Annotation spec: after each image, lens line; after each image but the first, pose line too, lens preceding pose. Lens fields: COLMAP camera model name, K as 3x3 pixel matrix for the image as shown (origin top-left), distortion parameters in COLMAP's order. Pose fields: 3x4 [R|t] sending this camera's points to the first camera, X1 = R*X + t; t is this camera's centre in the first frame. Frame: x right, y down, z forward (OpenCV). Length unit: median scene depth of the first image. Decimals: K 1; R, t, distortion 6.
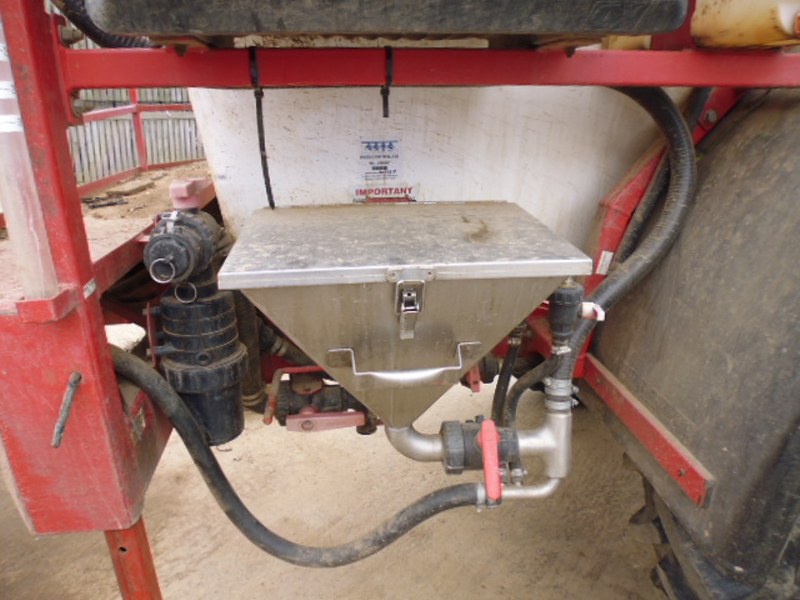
lens RADIAL K [[563.0, 0, 398.2], [0, 563.0, 299.1], [0, 0, 1]] dist [-0.012561, -0.002415]
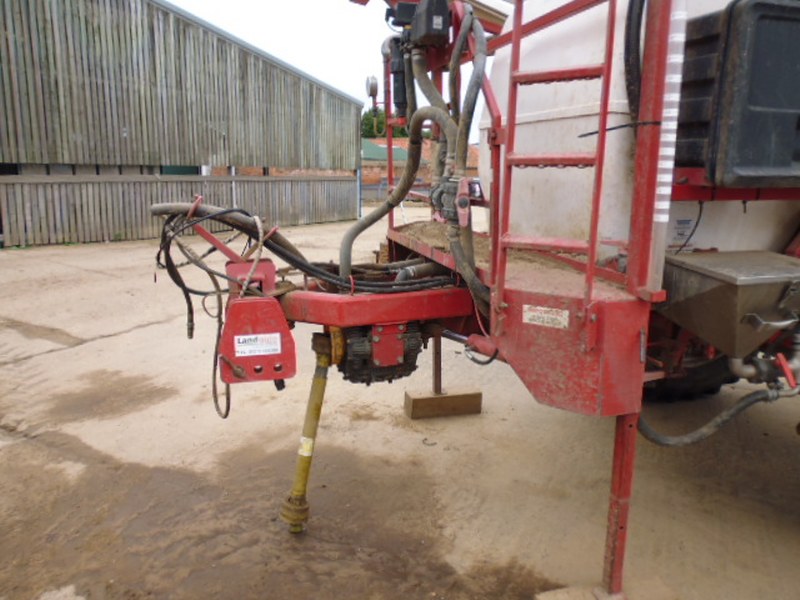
lens RADIAL K [[563.0, 0, 400.7], [0, 563.0, 300.2], [0, 0, 1]] dist [-0.012561, -0.002415]
pose [[0.987925, -0.025376, 0.152842, -0.735299], [0.040017, 0.994816, -0.093489, 0.072341], [-0.149677, 0.098476, 0.983819, -0.396717]]
